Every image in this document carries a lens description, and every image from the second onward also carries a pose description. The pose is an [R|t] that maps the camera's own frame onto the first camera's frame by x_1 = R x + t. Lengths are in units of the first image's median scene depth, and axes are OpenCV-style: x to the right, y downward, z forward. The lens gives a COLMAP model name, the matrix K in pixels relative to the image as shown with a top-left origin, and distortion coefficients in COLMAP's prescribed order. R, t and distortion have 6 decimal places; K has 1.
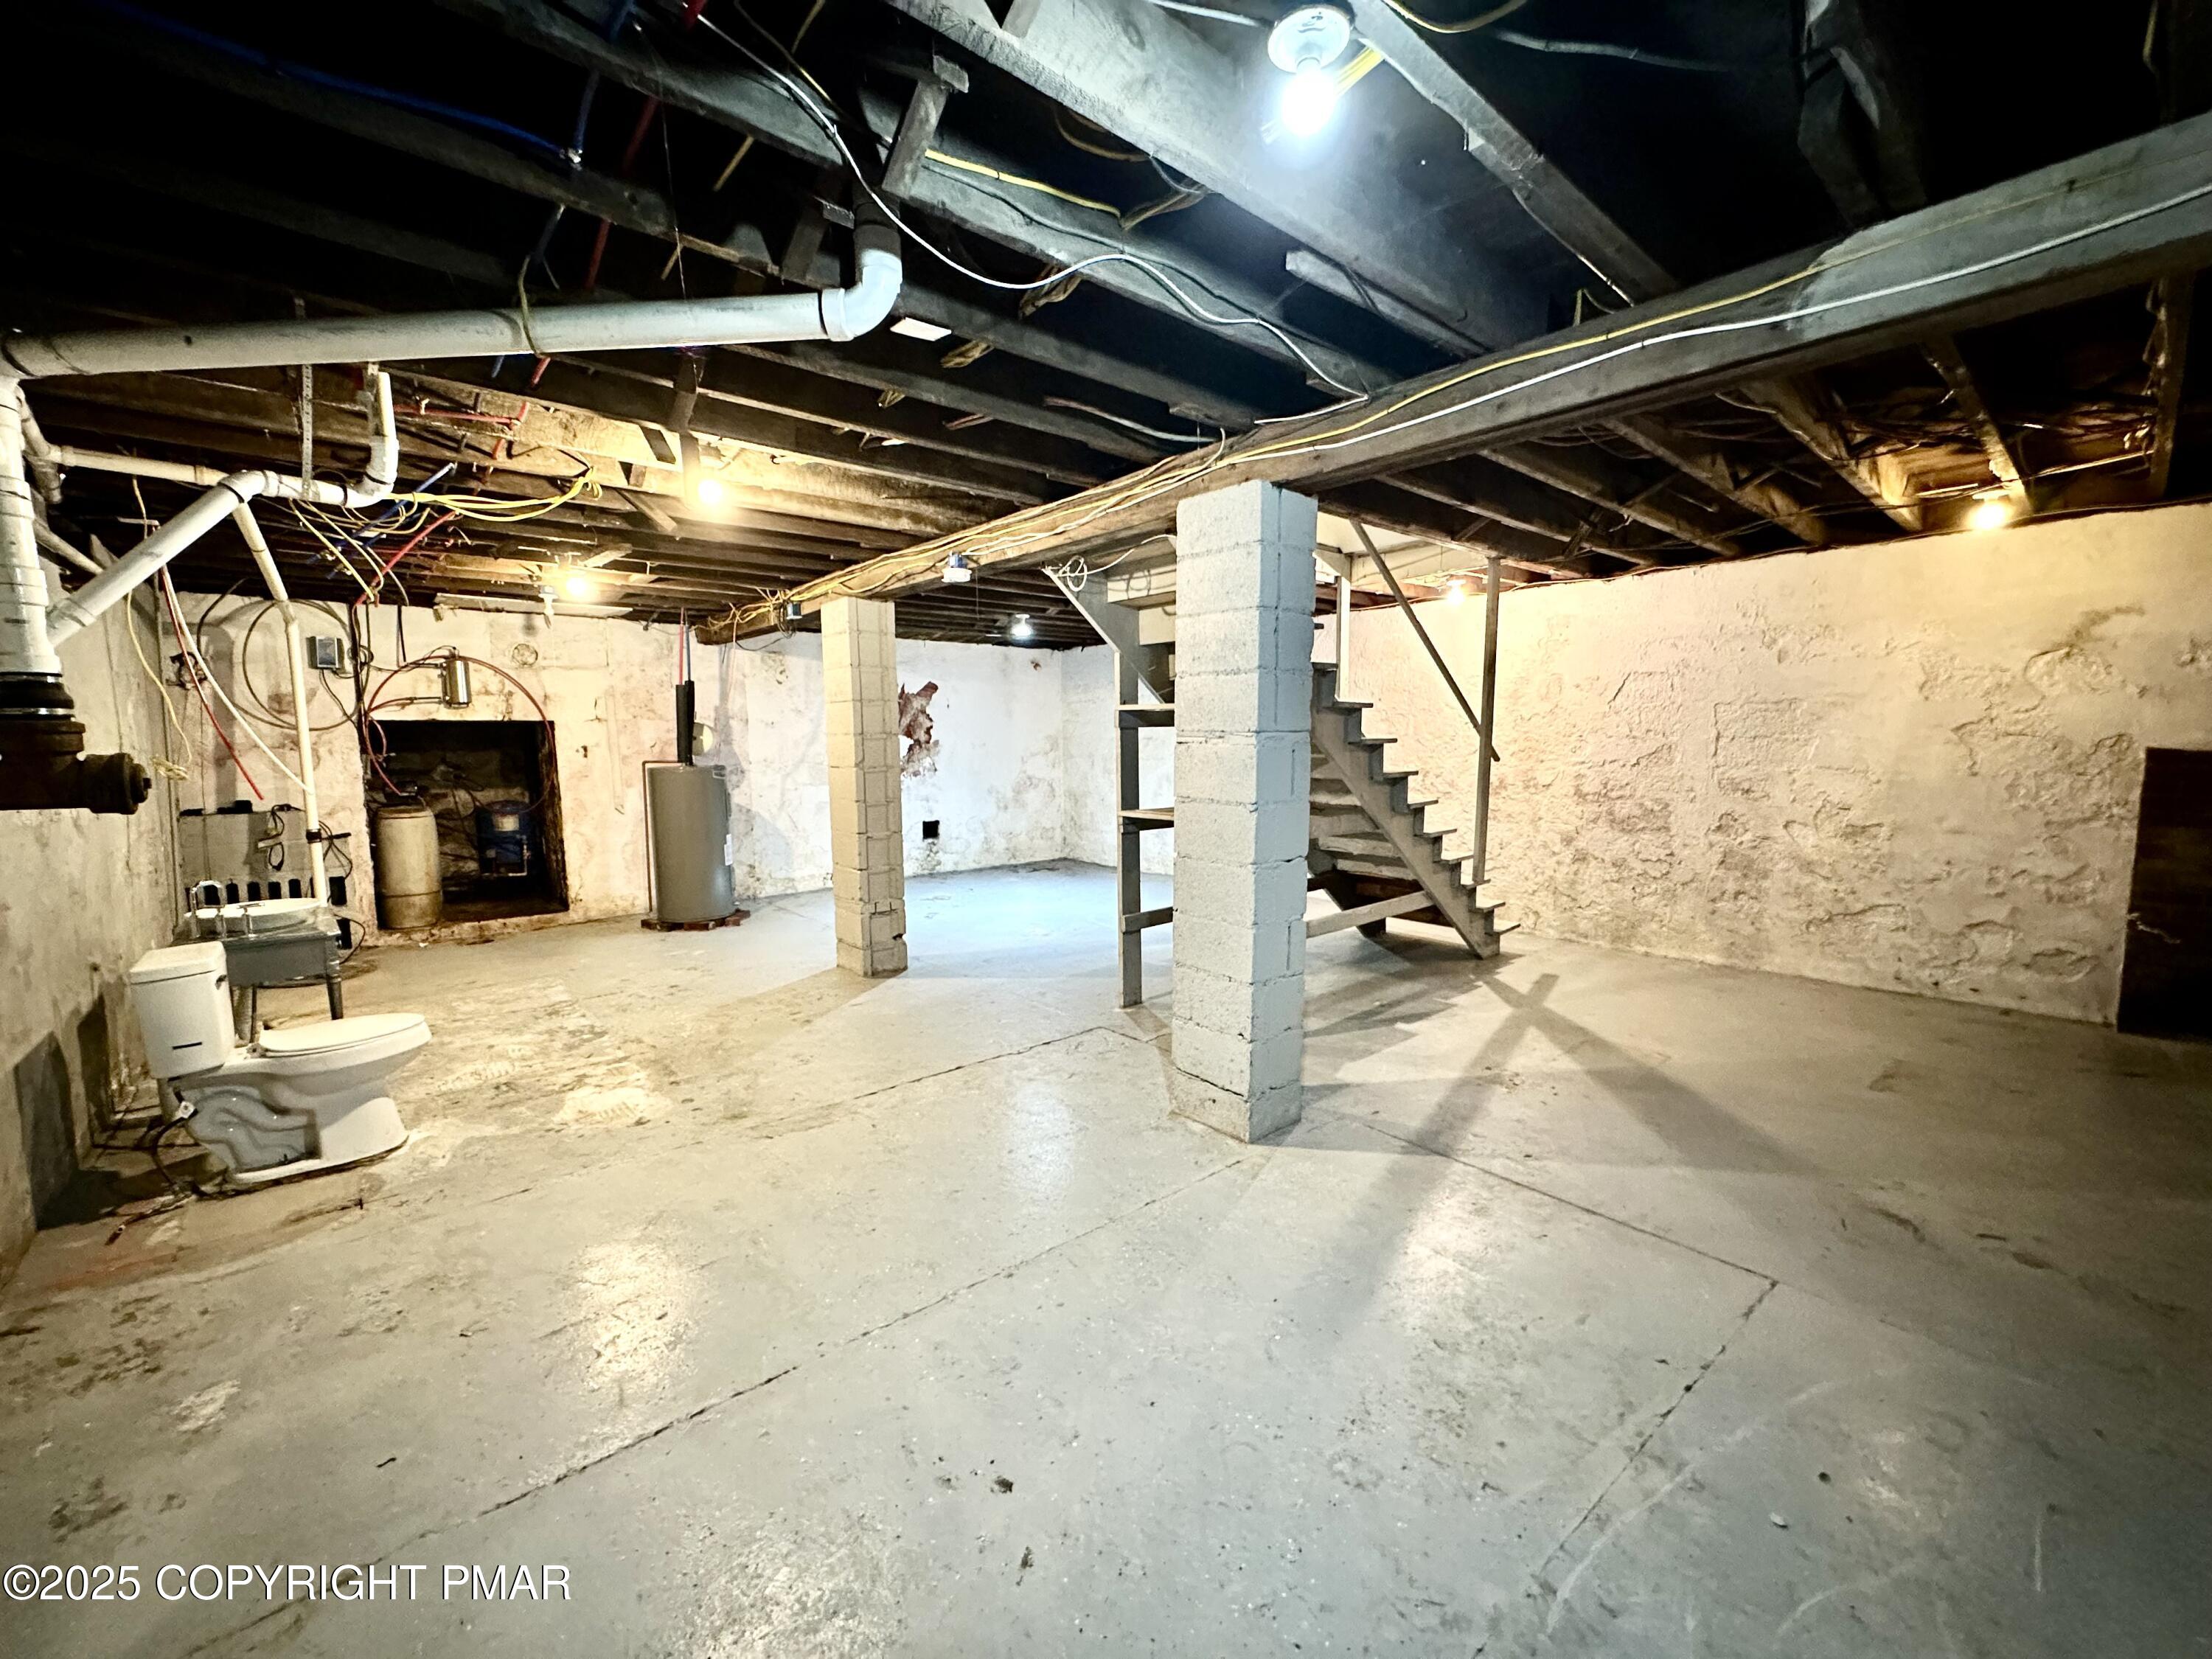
lens RADIAL K [[887.3, 0, 1107.6], [0, 887.3, 833.7], [0, 0, 1]] dist [-0.011219, 0.000121]
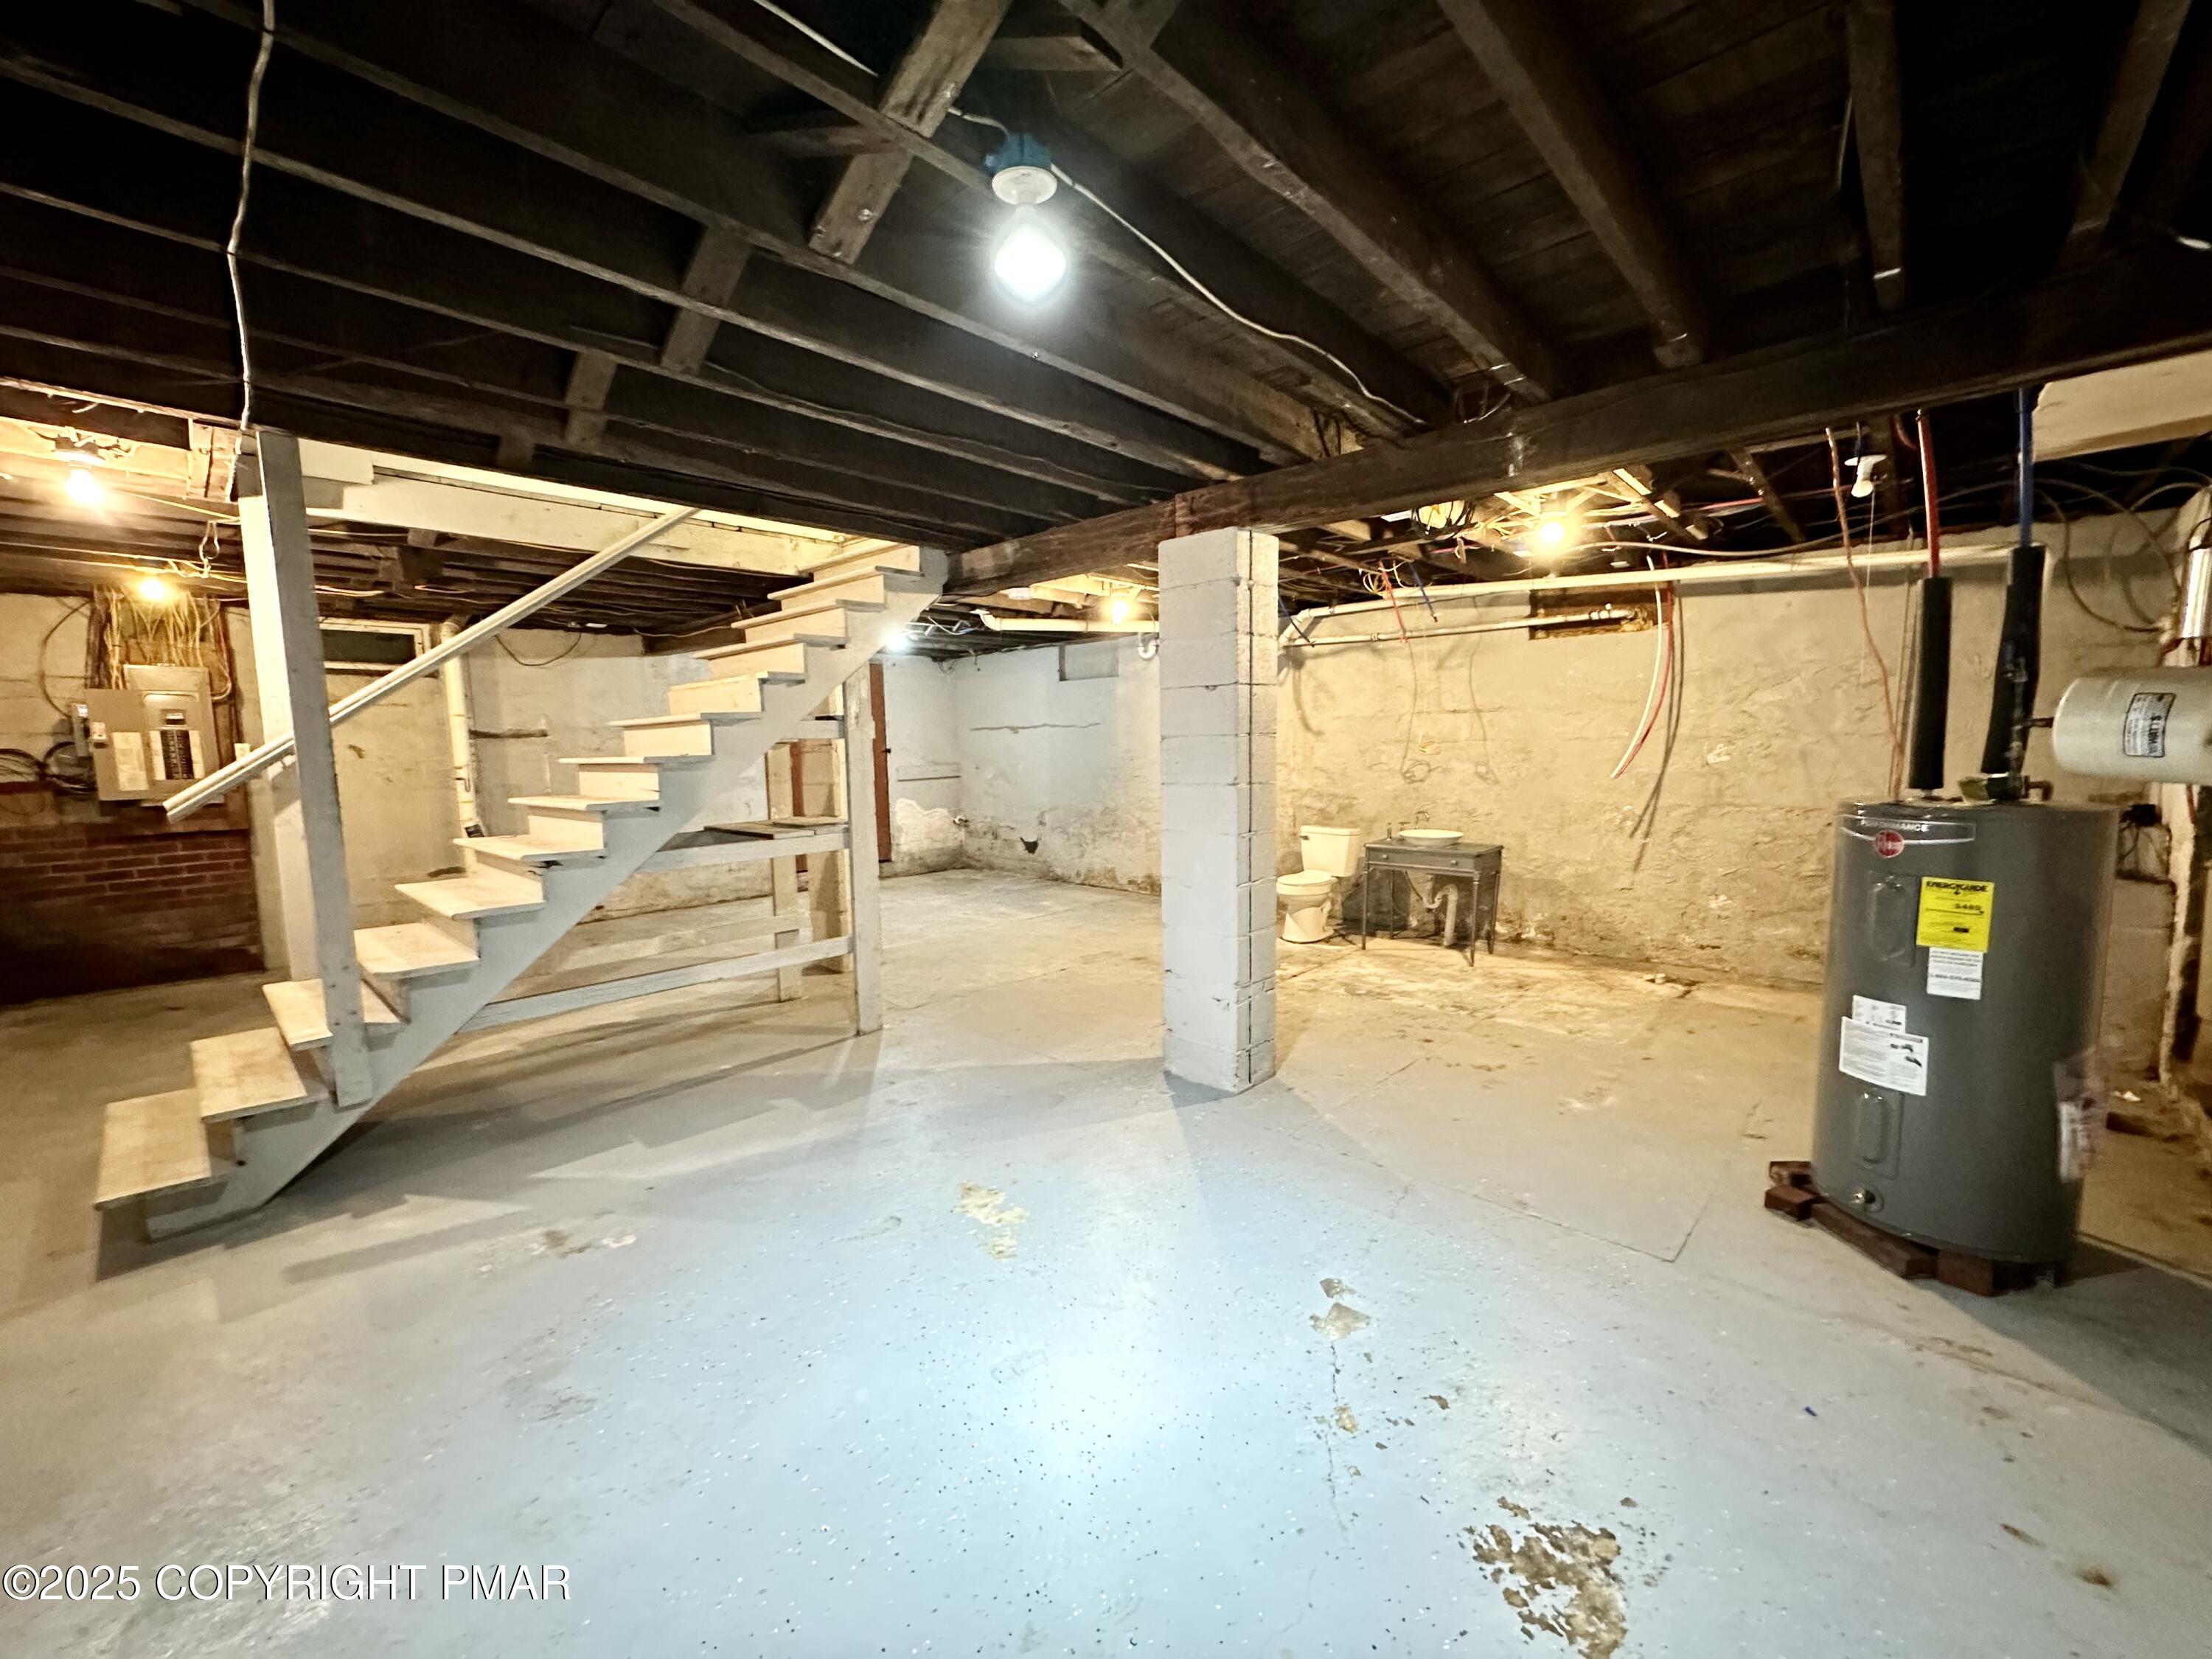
lens RADIAL K [[887.3, 0, 1104.5], [0, 887.3, 836.5], [0, 0, 1]] dist [-0.011219, 0.000121]
pose [[-0.993340, 0.039504, -0.108239, -0.133579], [0.014833, 0.975417, 0.219869, -0.222563], [0.114263, 0.216799, -0.969506, 1.979132]]
